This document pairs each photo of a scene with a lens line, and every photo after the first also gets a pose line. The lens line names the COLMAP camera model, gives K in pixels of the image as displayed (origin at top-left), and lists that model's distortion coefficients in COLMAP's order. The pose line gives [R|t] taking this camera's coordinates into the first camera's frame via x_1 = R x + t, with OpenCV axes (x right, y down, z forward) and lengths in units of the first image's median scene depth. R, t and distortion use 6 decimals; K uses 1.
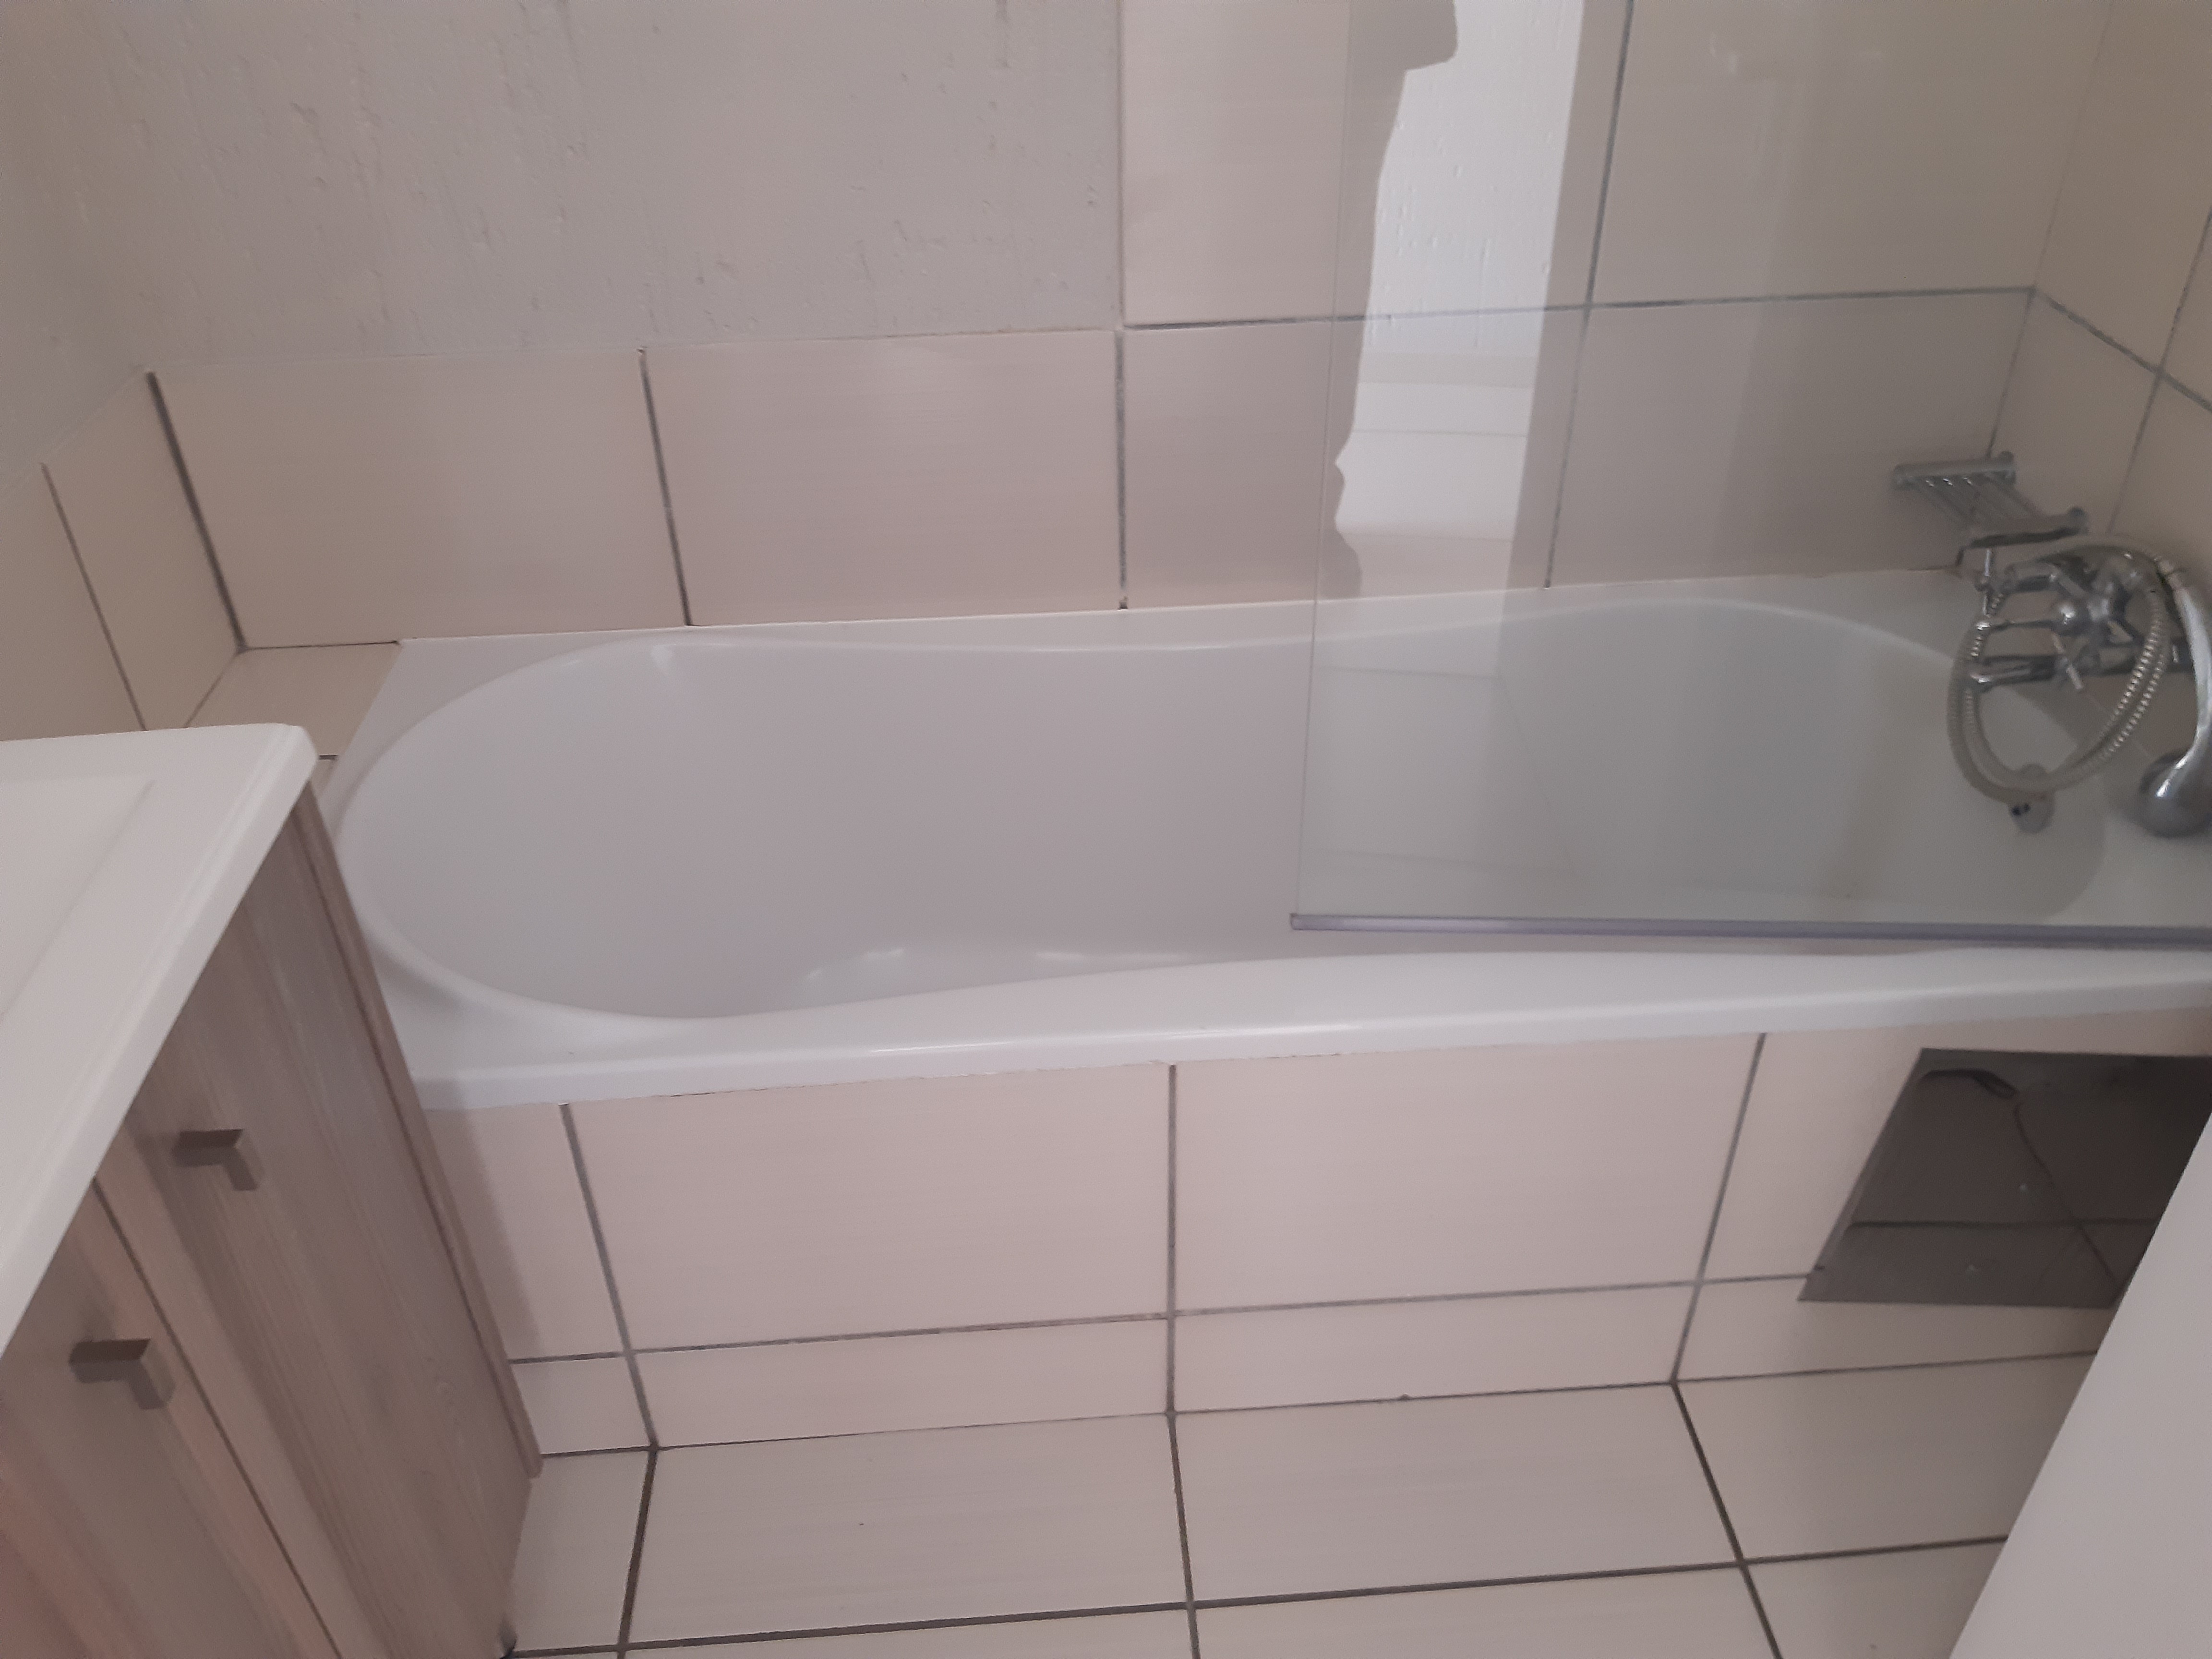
lens RADIAL K [[1748.8, 0, 1090.9], [0, 1748.8, 833.5], [0, 0, 1]] dist [0.066974, -0.140563]
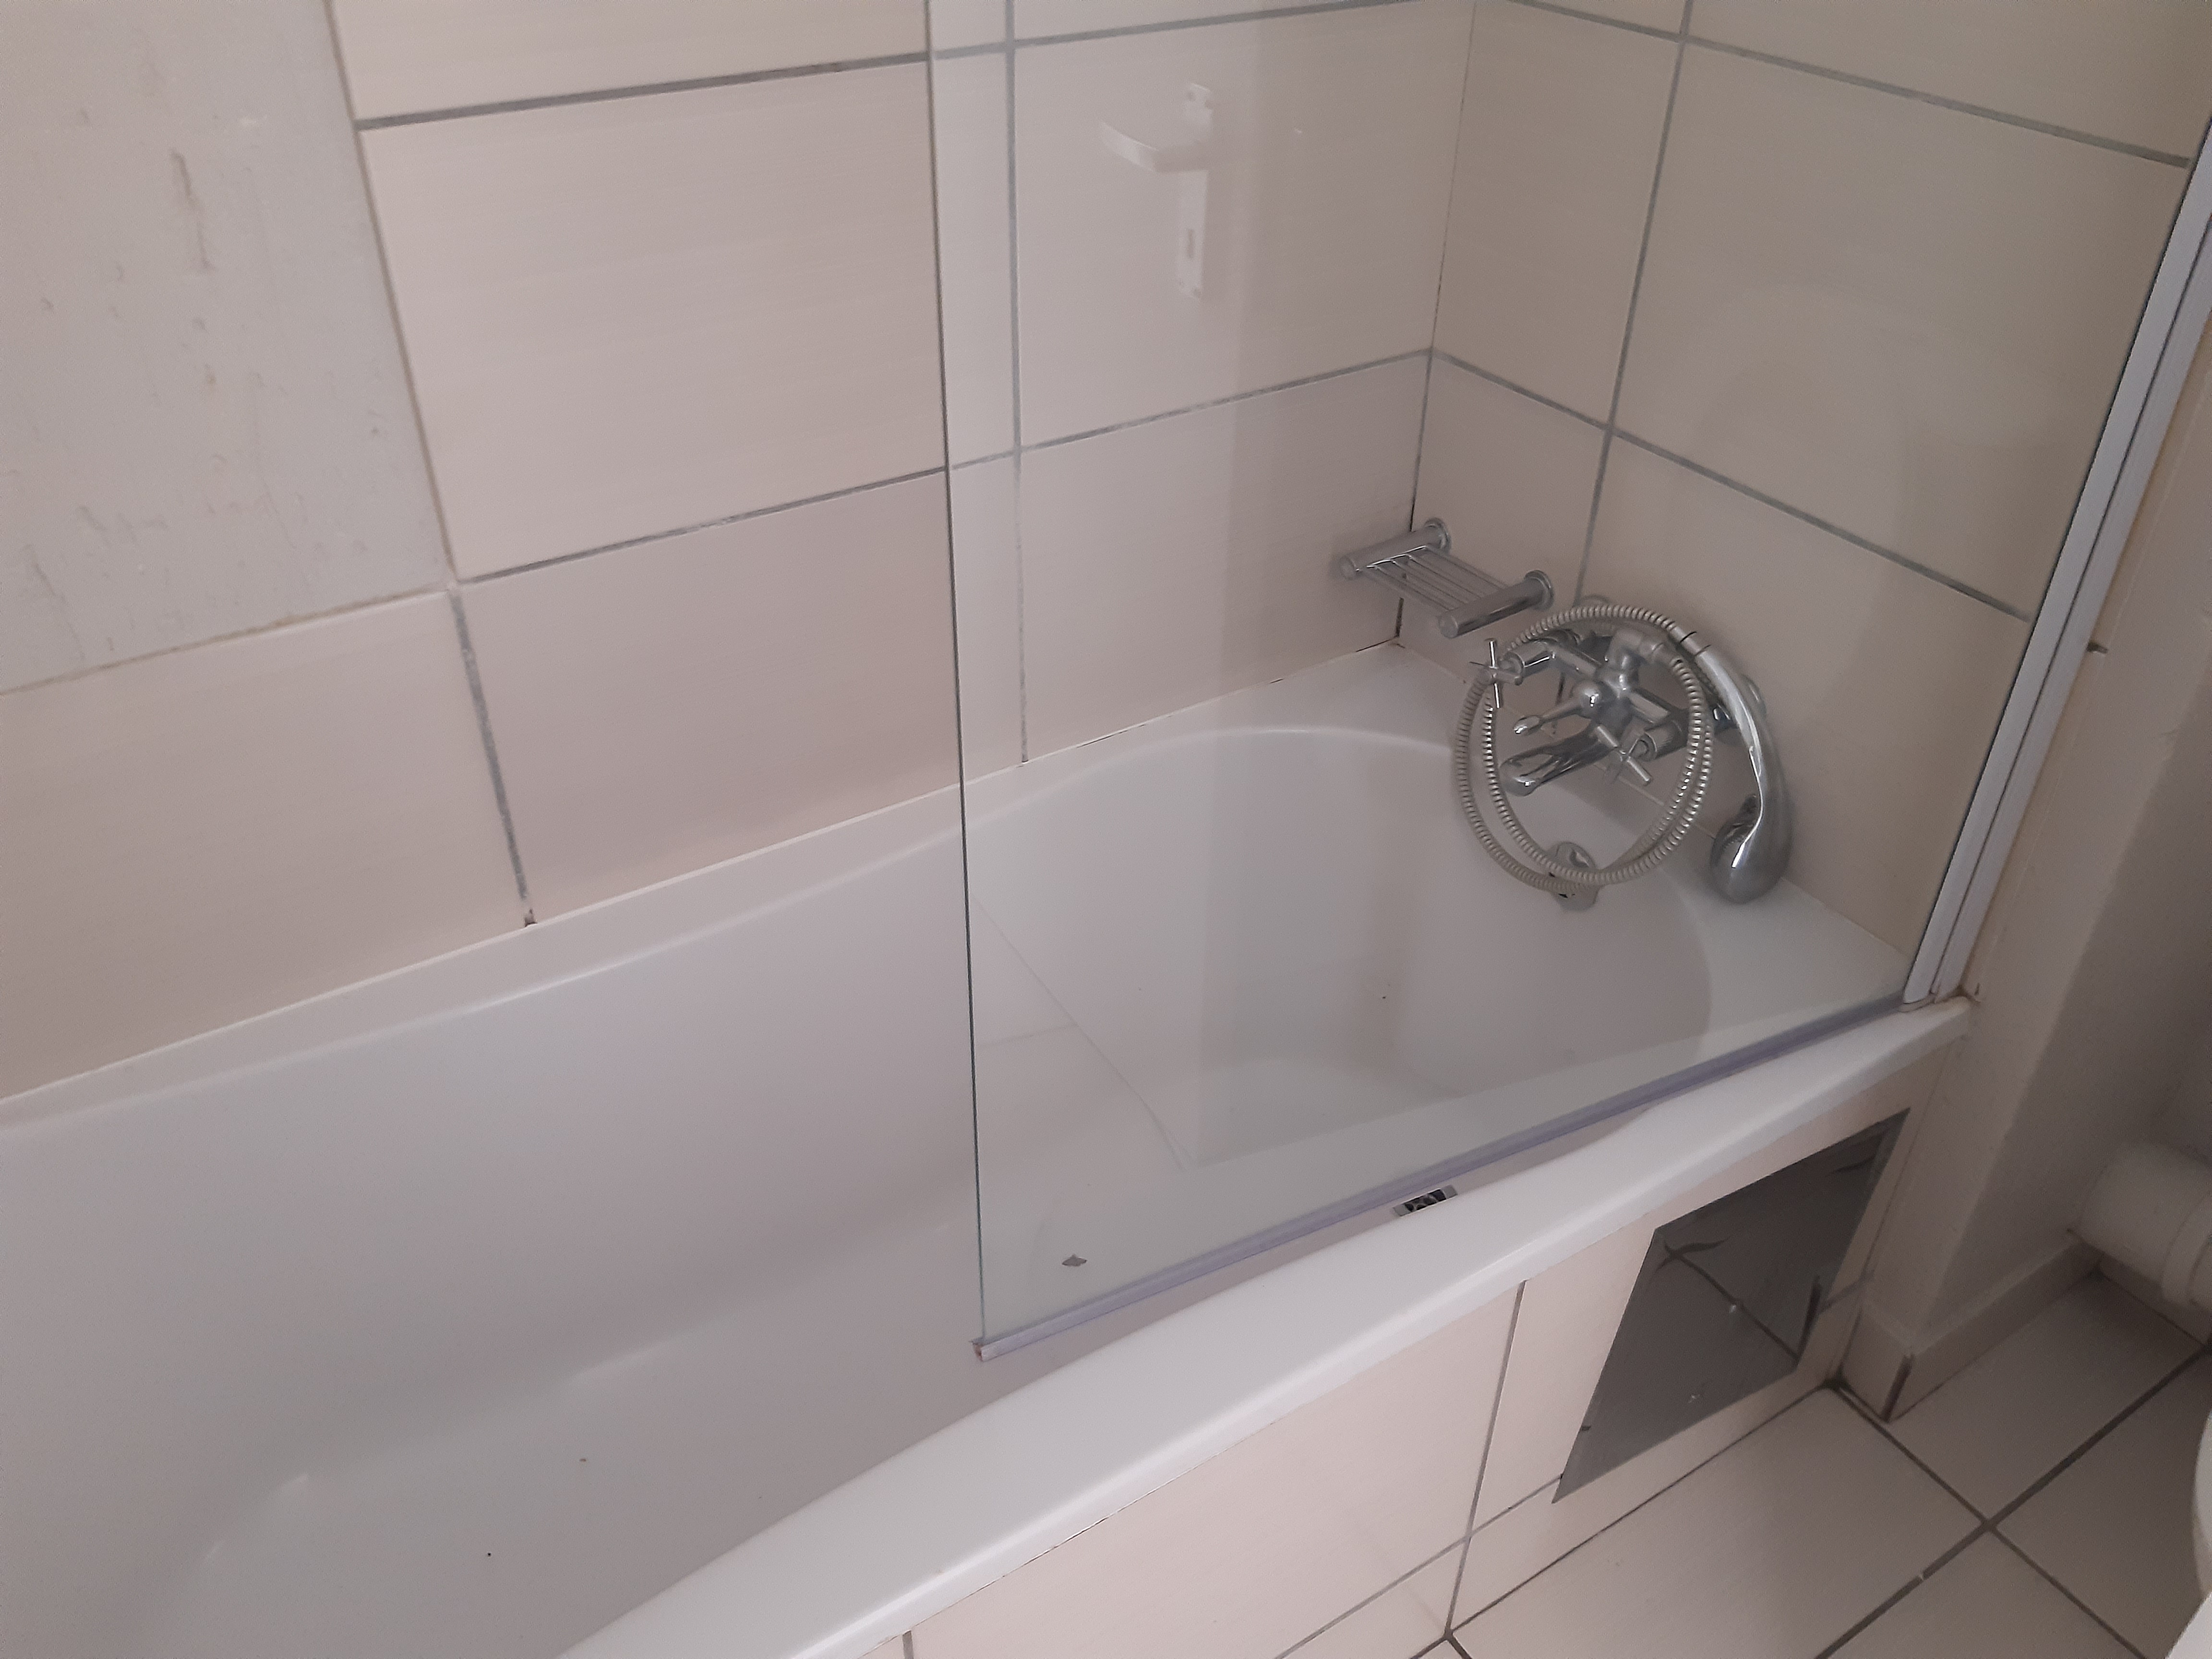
lens RADIAL K [[1748.8, 0, 1090.9], [0, 1748.8, 833.5], [0, 0, 1]] dist [0.066974, -0.140563]
pose [[0.874006, -0.258594, 0.411392, -0.079492], [0.260387, 0.964060, 0.052797, -0.159252], [-0.410259, 0.060977, 0.909928, 0.236273]]
